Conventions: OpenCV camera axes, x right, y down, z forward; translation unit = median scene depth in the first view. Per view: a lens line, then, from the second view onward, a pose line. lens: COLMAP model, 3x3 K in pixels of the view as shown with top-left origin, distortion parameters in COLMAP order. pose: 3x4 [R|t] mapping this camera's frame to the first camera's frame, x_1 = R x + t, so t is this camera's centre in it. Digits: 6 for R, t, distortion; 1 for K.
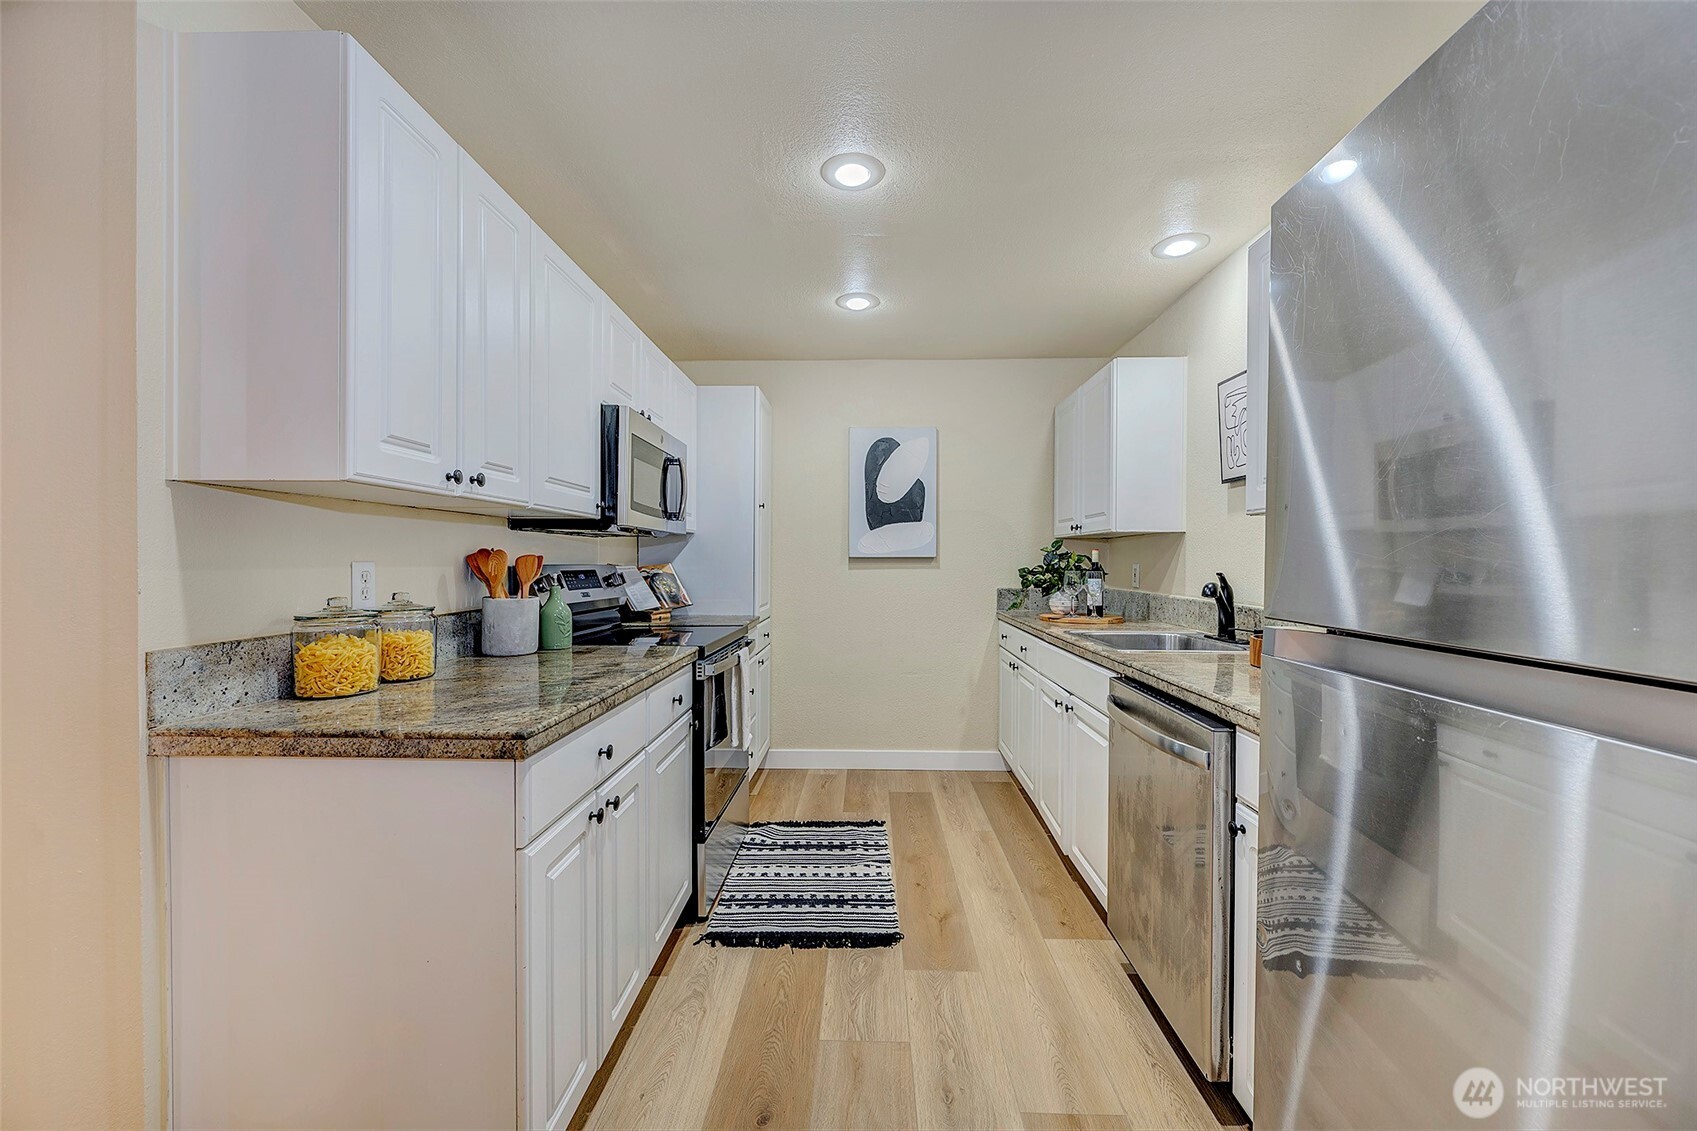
lens RADIAL K [[675.4, 0, 851.4], [0, 675.4, 565.6], [0, 0, 1]] dist [0.005186, 0.000331]
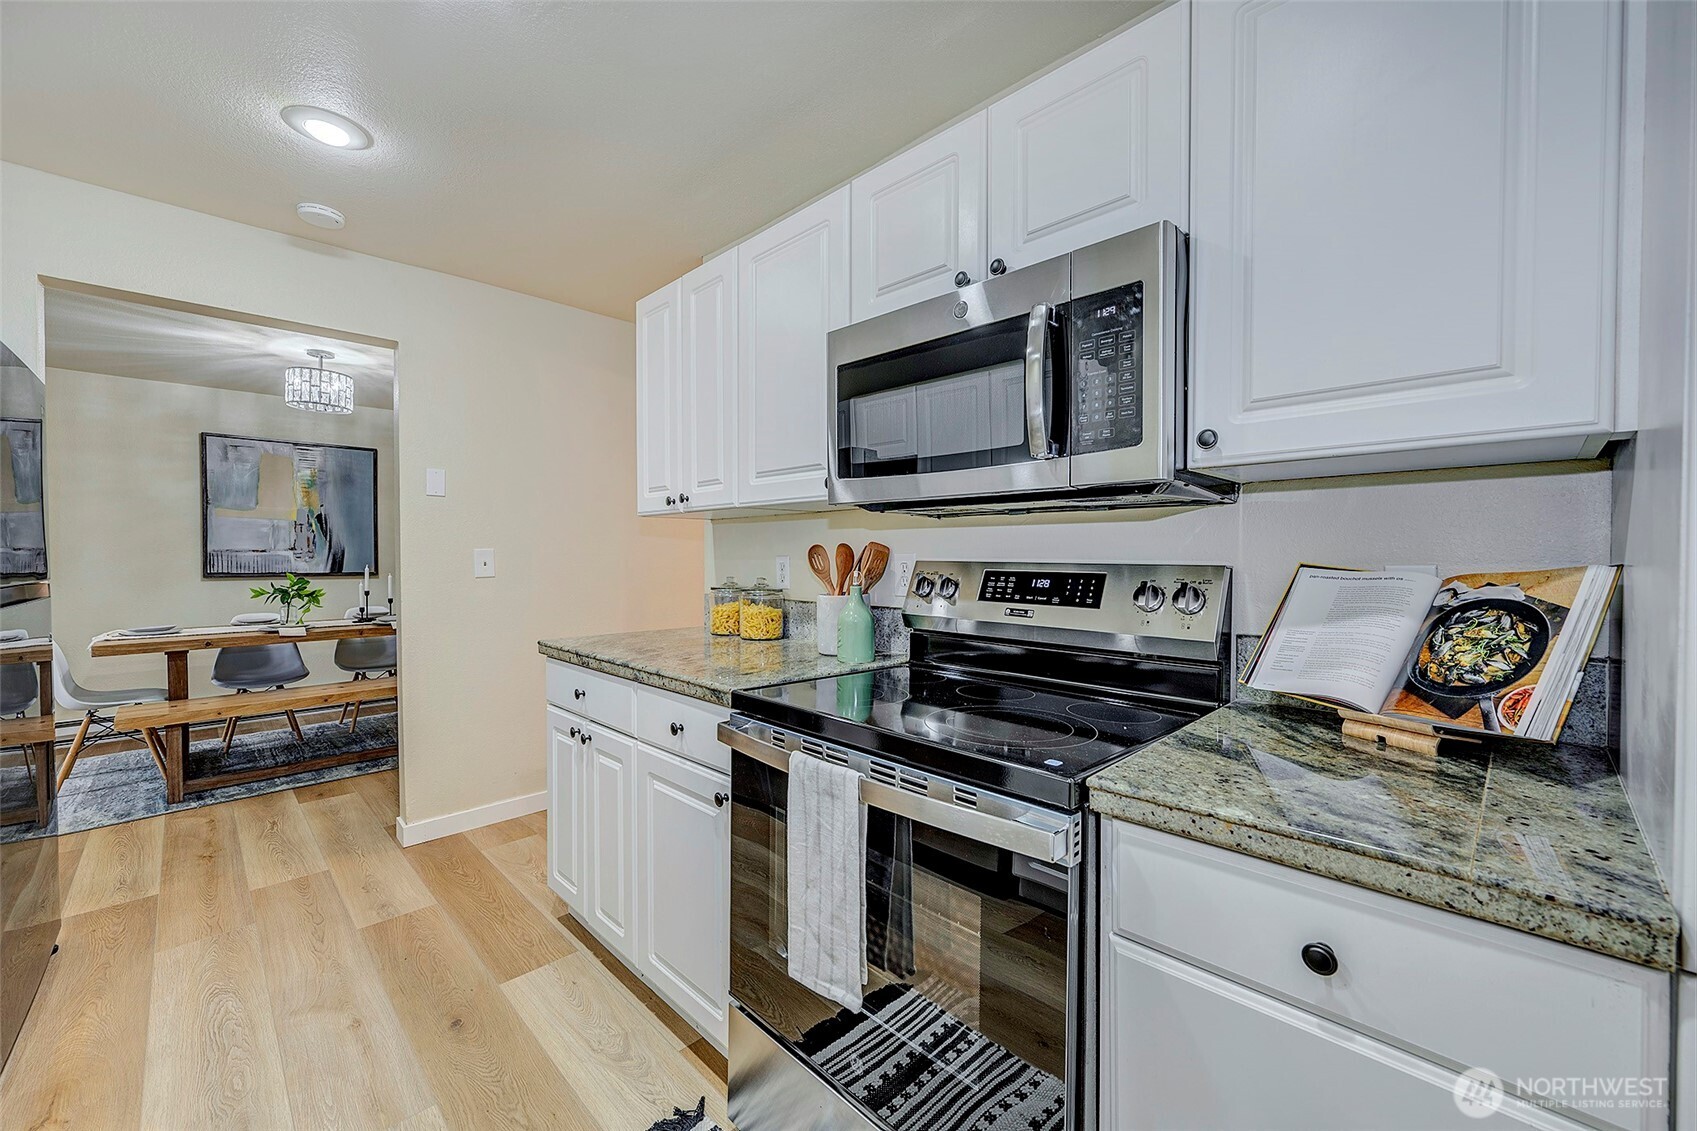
lens RADIAL K [[675.4, 0, 853.5], [0, 675.4, 561.9], [0, 0, 1]] dist [0.005186, 0.000331]
pose [[-0.694759, 0.011039, -0.719158, 0.203956], [-0.005054, 0.999783, 0.020229, -0.020687], [0.719225, 0.017689, -0.694552, 2.017220]]
